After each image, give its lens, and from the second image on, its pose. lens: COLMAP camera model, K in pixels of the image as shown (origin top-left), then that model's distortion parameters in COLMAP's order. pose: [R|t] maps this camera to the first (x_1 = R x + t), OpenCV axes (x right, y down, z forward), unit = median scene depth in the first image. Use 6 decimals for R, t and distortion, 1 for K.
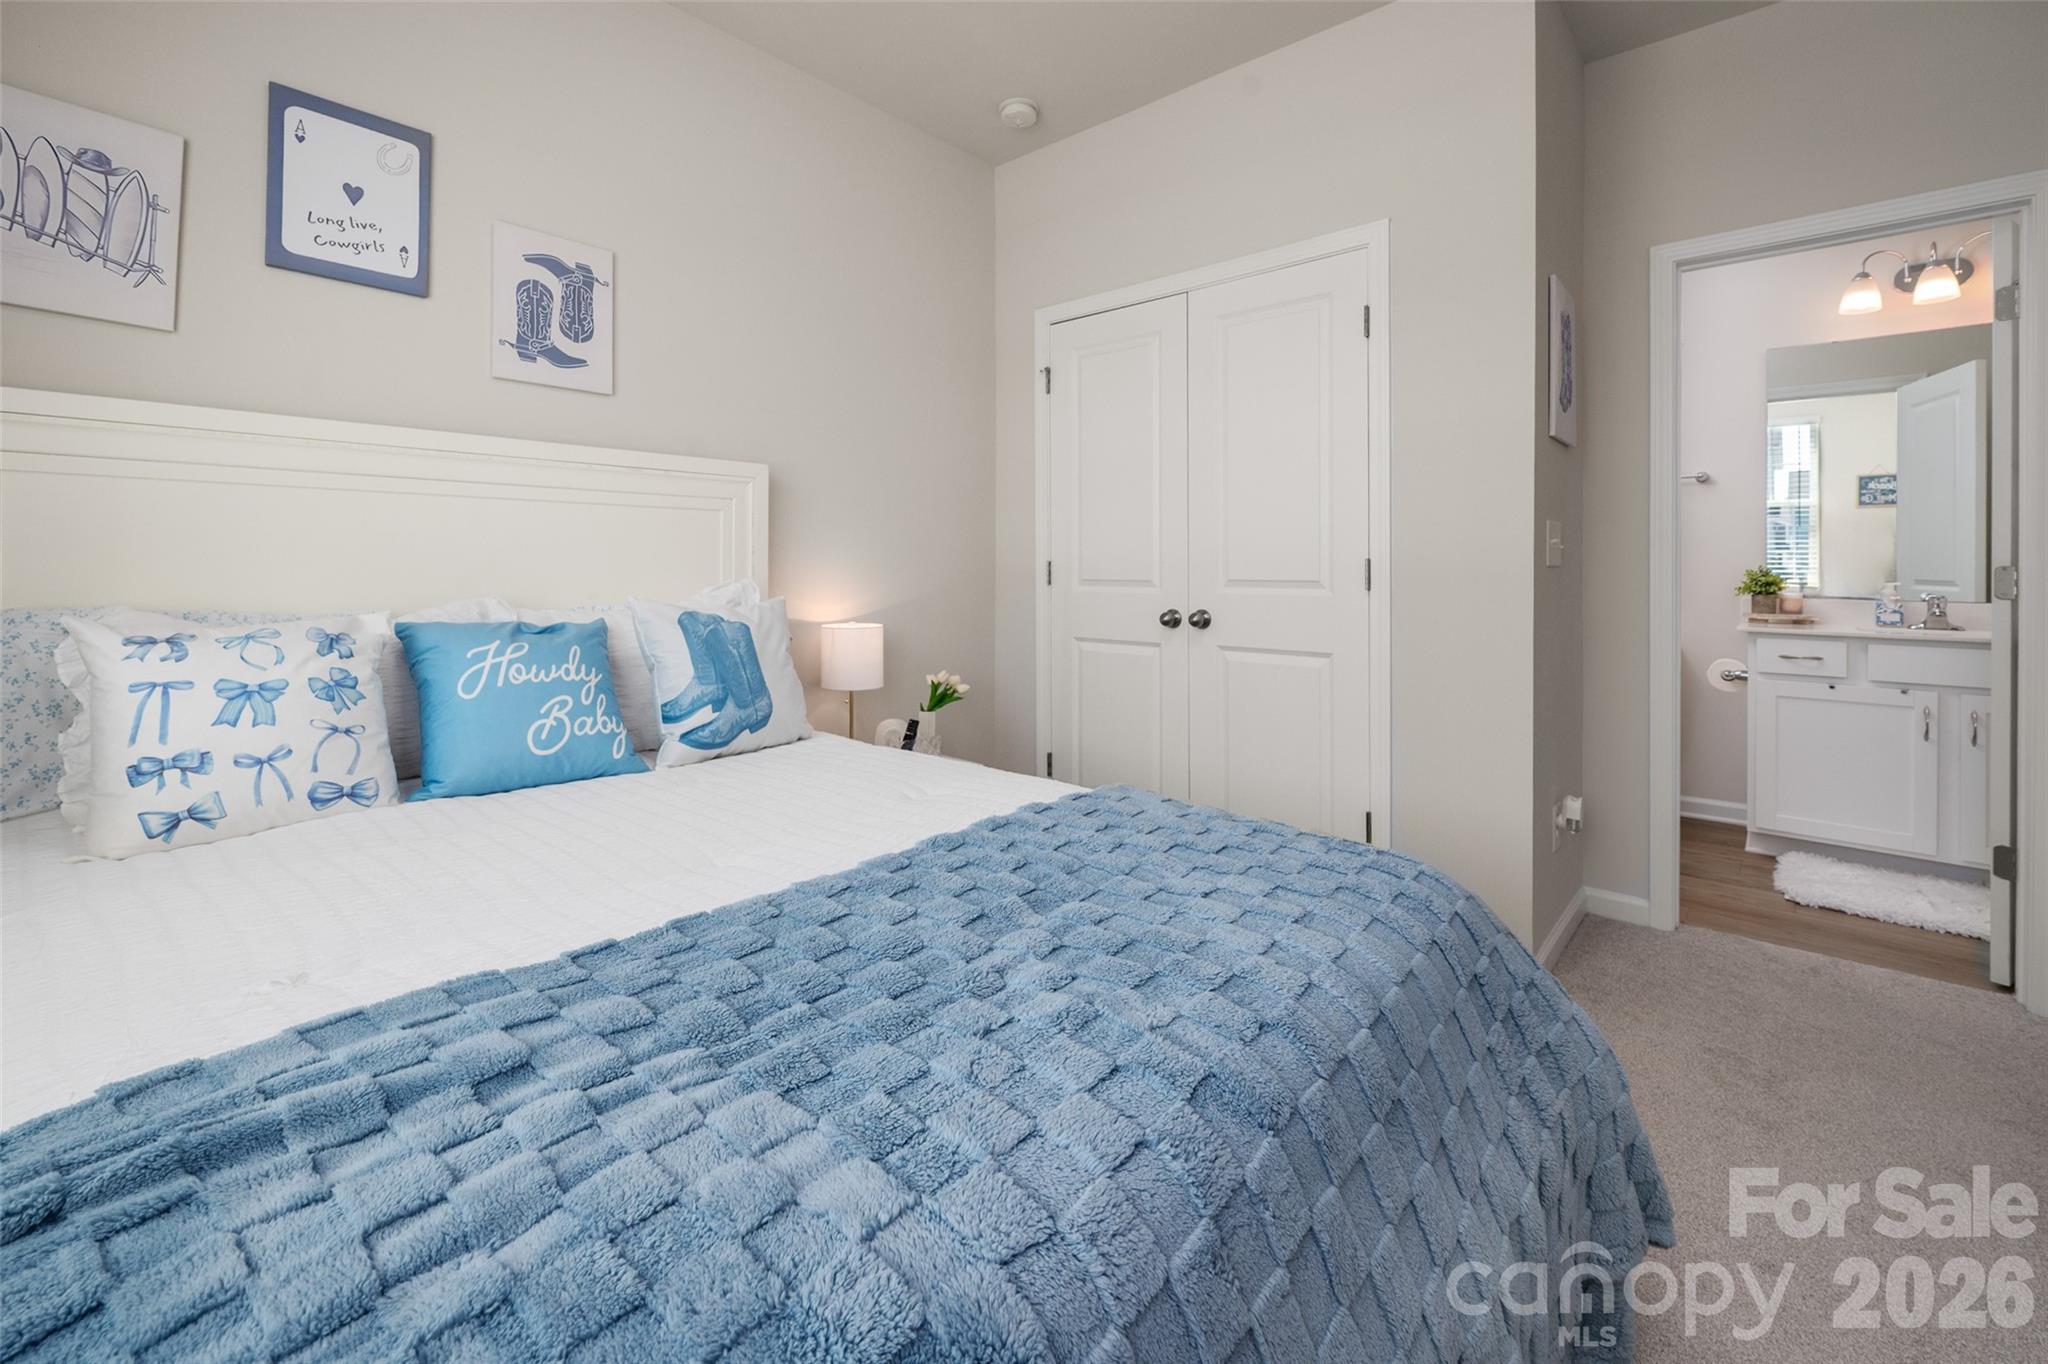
lens RADIAL K [[859.8, 0, 1023.6], [0, 859.8, 569.5], [0, 0, 1]] dist [-0.001687, -0.000111]
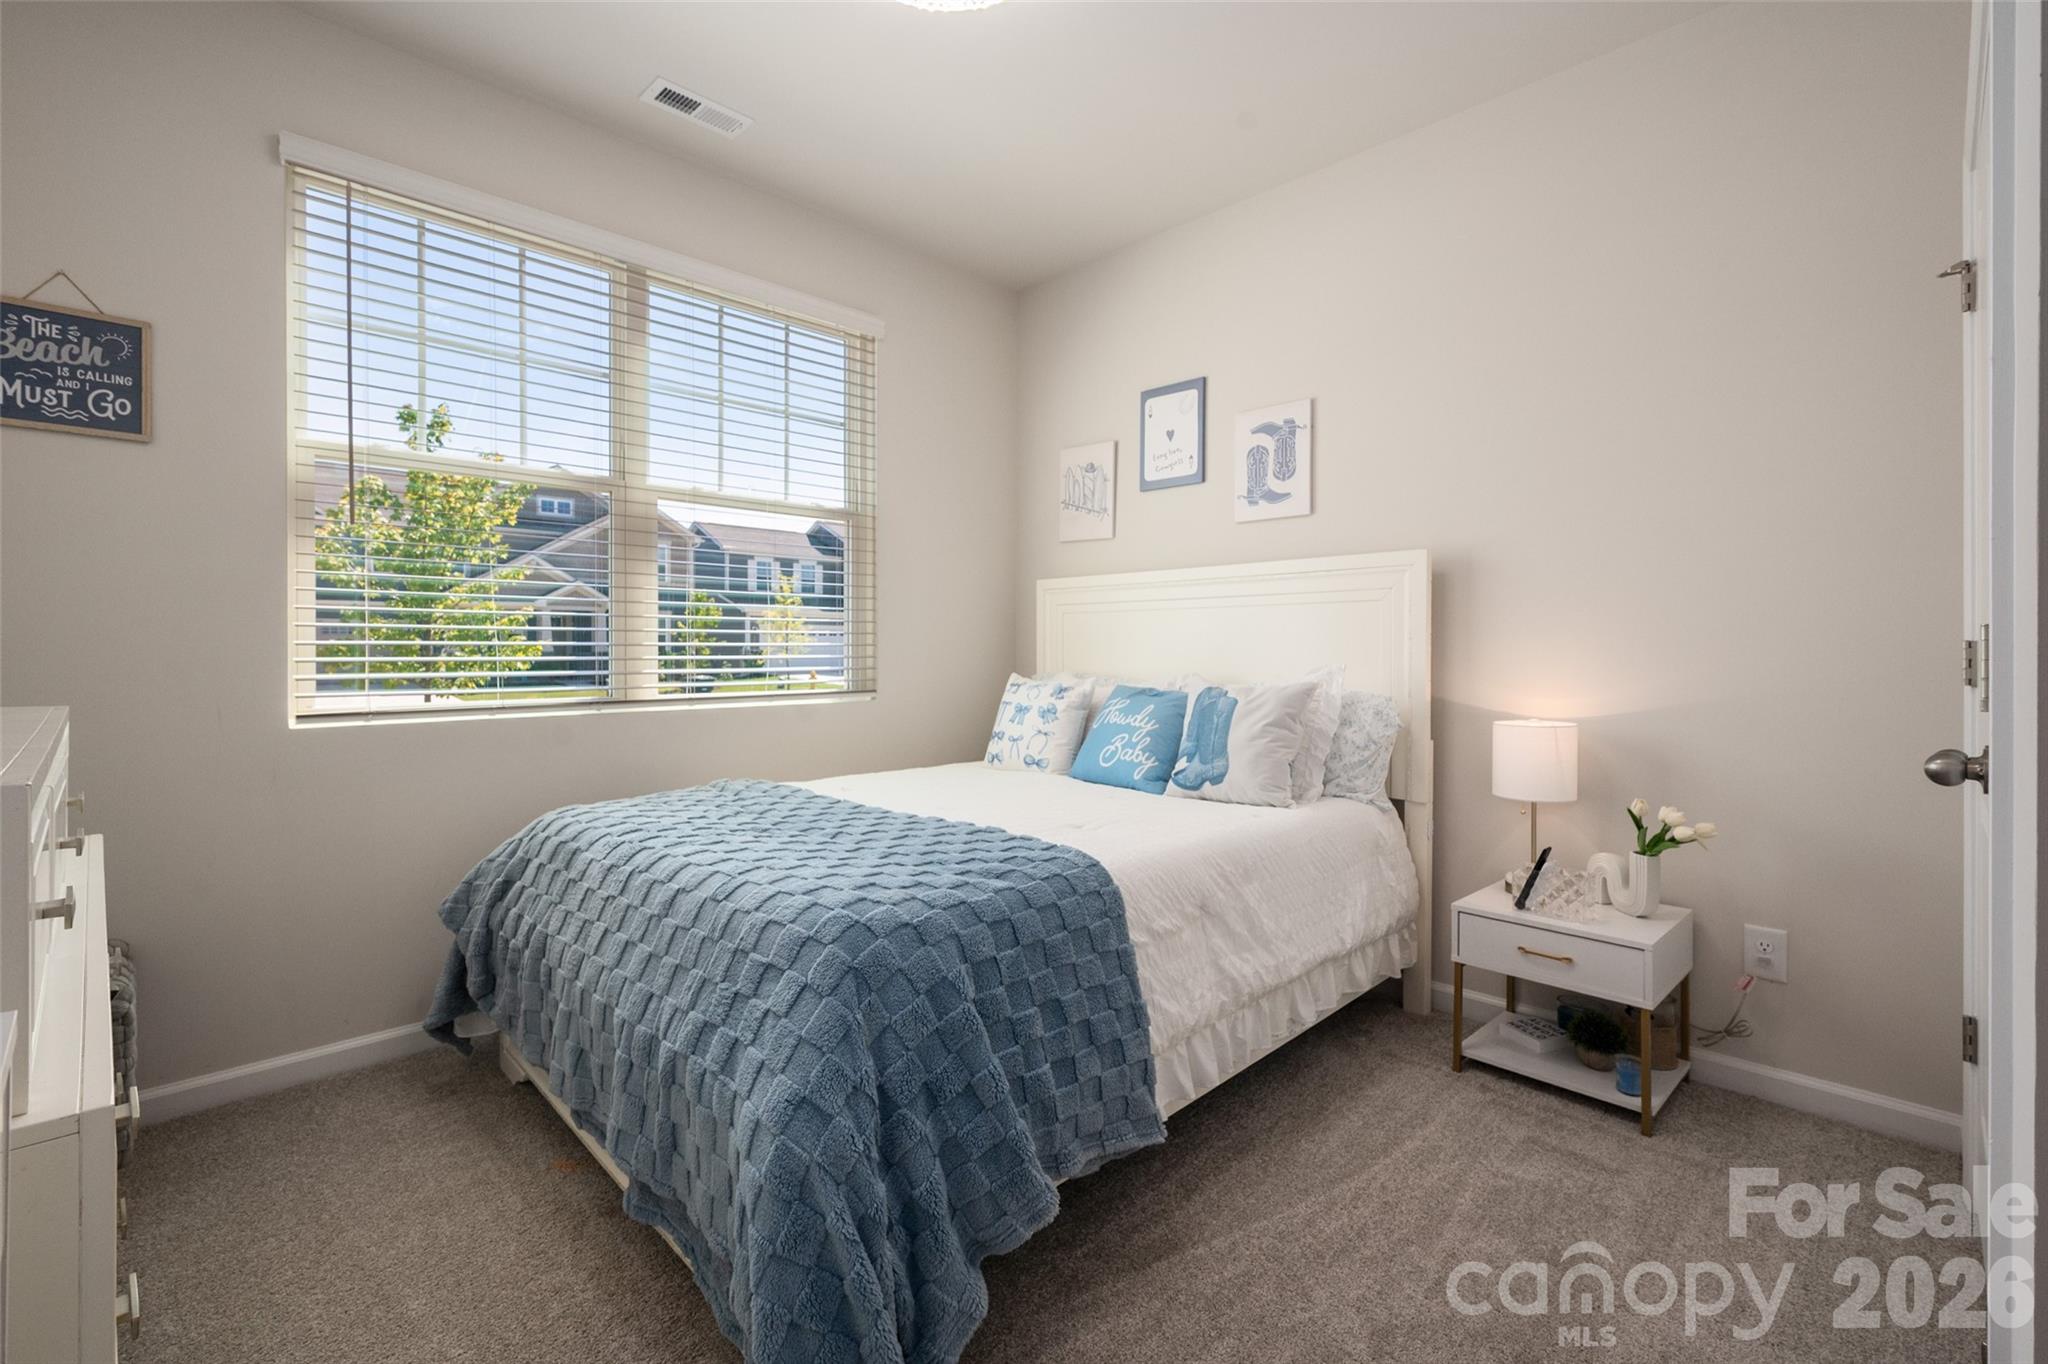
lens RADIAL K [[909.2, 0, 1023.9], [0, 909.2, 653.2], [0, 0, 1]] dist [0.022842, 0.000059]
pose [[-0.058670, 0.001519, -0.998276, 0.979432], [-0.000270, 0.999999, 0.001538, -0.005508], [0.998277, 0.000360, -0.058670, 0.761396]]
